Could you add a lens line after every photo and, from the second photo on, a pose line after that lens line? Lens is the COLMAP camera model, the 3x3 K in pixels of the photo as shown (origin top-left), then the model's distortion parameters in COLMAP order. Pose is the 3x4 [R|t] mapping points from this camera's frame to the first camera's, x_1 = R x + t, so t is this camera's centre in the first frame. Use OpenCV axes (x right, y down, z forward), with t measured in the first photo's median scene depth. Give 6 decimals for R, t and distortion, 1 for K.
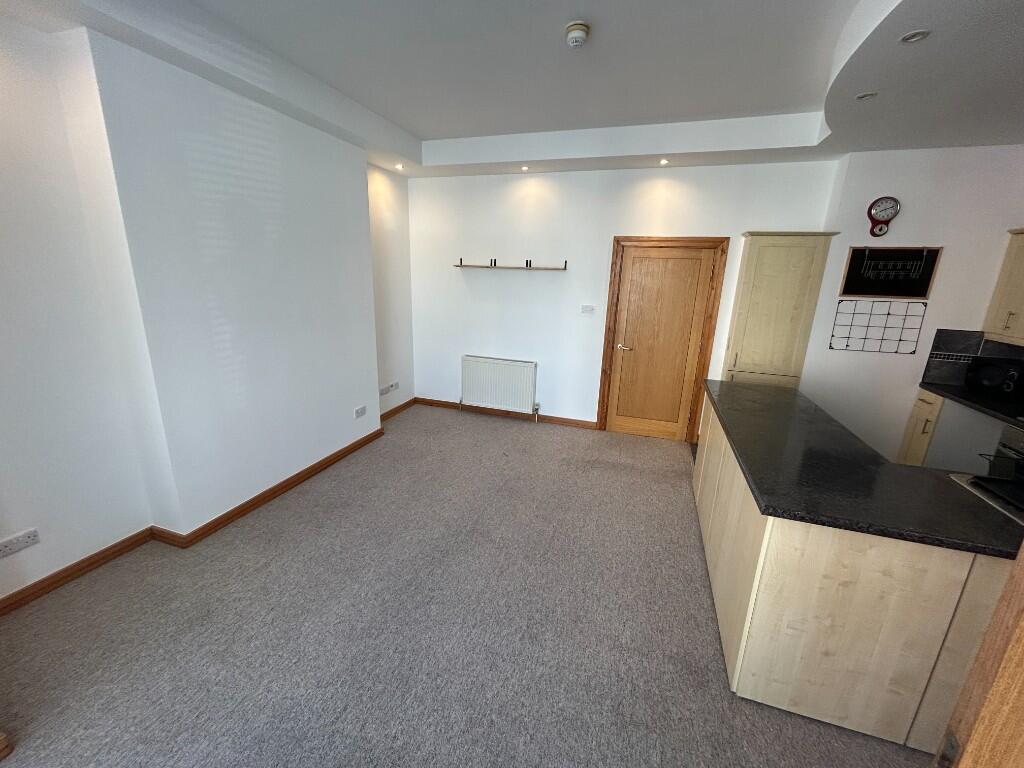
lens RADIAL K [[414.3, 0, 510.9], [0, 414.3, 384.5], [0, 0, 1]] dist [0.001351, 0.000976]
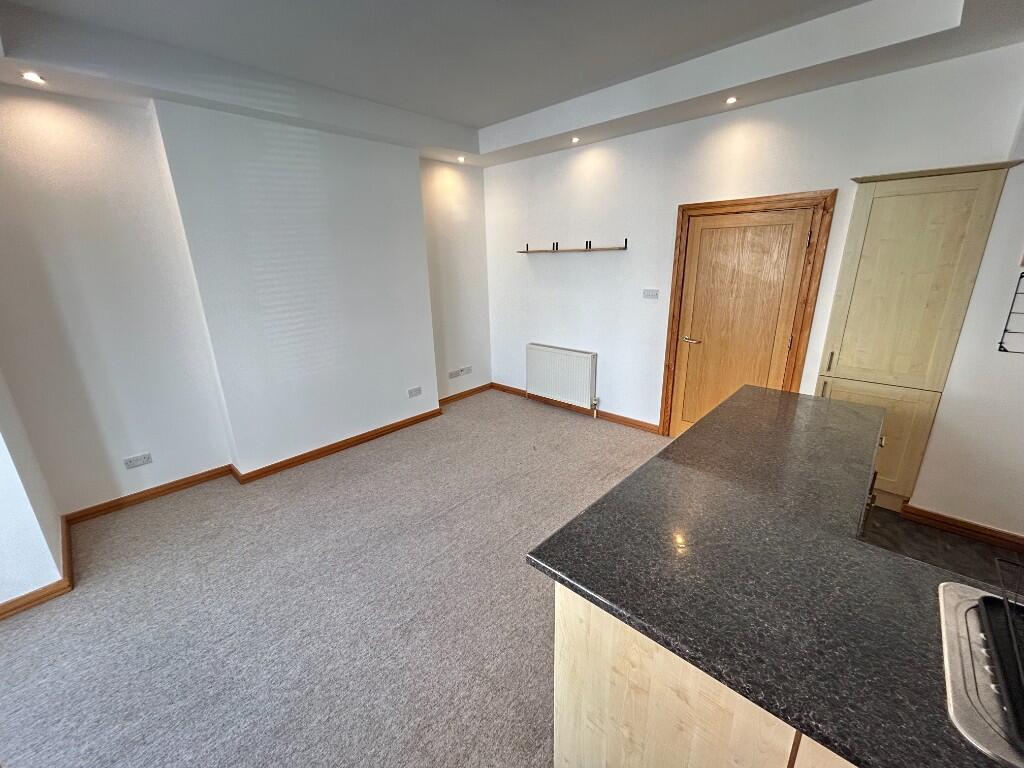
lens RADIAL K [[414.3, 0, 508.5], [0, 414.3, 383.4], [0, 0, 1]] dist [0.001351, 0.000976]
pose [[0.905870, 0.070560, -0.417636, 0.306668], [-0.056937, 0.997363, 0.045005, -0.019632], [0.419710, -0.016990, 0.907499, 0.098883]]
